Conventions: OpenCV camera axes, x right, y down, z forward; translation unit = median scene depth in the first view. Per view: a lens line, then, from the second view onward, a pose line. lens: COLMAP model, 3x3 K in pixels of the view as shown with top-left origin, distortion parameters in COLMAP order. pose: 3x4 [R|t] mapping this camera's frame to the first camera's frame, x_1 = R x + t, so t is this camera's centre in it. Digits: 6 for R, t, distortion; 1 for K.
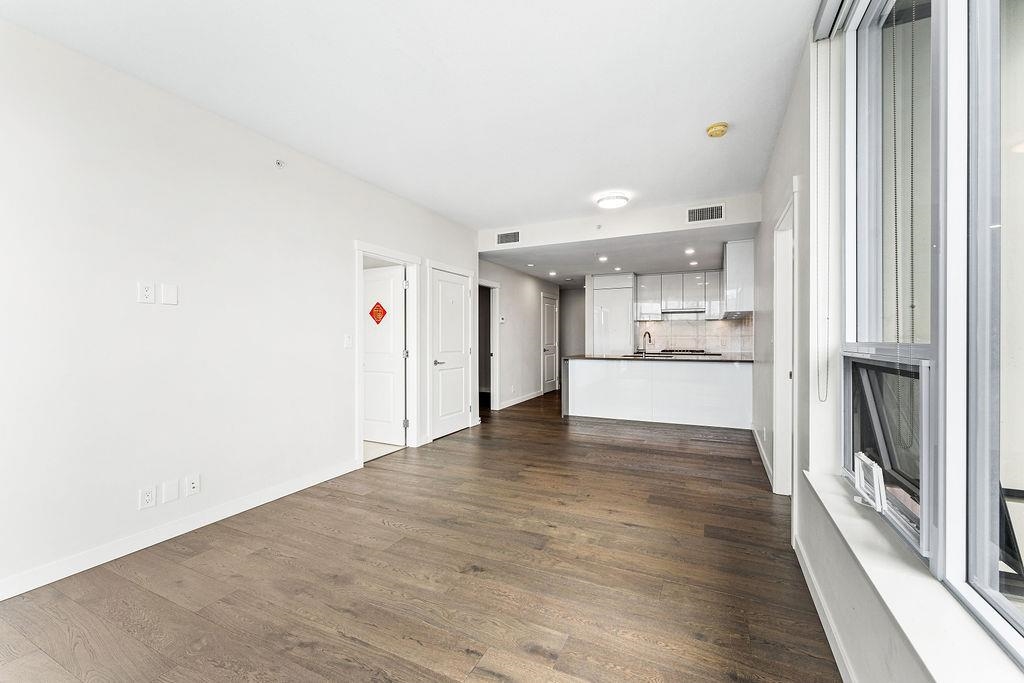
lens RADIAL K [[425.5, 0, 516.1], [0, 425.5, 335.1], [0, 0, 1]] dist [0.000782, -0.001194]
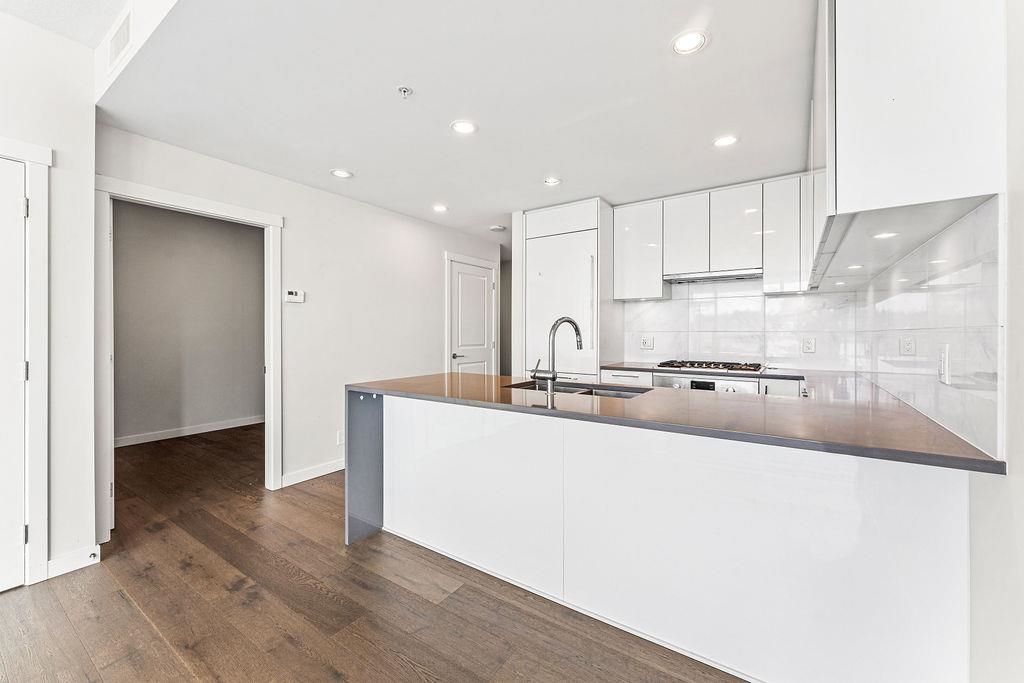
lens RADIAL K [[425.5, 0, 483.5], [0, 425.5, 327.3], [0, 0, 1]] dist [0.000782, -0.001194]
pose [[0.990299, -0.000187, -0.138951, 0.192926], [-0.000179, 0.999997, -0.002625, -0.000063], [0.138951, 0.002625, 0.990296, 0.466284]]
